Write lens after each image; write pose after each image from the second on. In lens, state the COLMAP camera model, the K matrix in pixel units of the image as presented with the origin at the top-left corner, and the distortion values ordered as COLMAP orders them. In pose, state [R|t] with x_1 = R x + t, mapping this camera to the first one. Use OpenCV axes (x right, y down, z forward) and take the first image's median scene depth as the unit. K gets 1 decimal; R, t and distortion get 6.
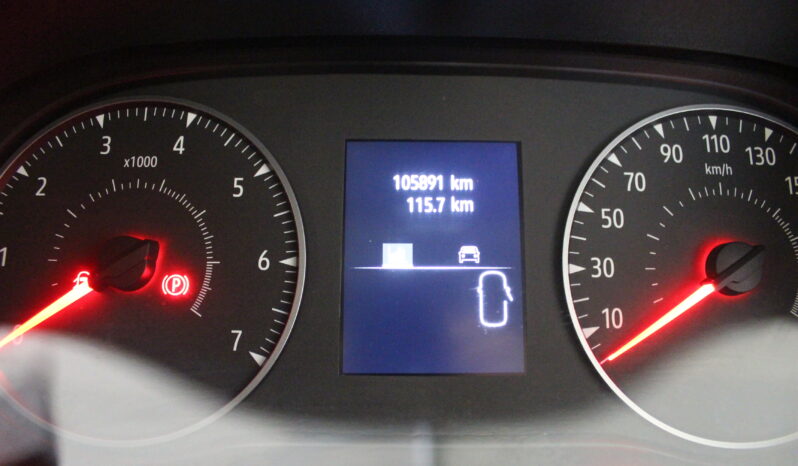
lens RADIAL K [[647.4, 0, 399.0], [0, 647.4, 233.0], [0, 0, 1]] dist [-0.068776, 0.001822]
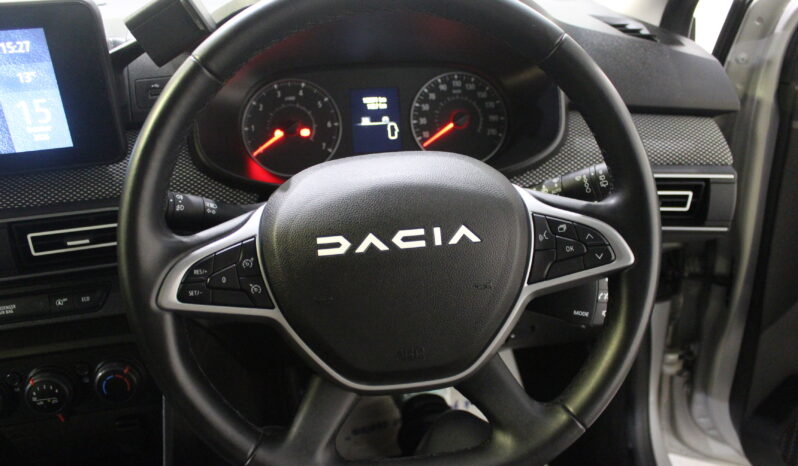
lens RADIAL K [[647.4, 0, 399.0], [0, 647.4, 233.0], [0, 0, 1]] dist [-0.068776, 0.001822]
pose [[0.997483, -0.062136, 0.034159, 0.019908], [0.056986, 0.989169, 0.135265, 0.173811], [-0.042193, -0.132978, 0.990220, -2.622606]]
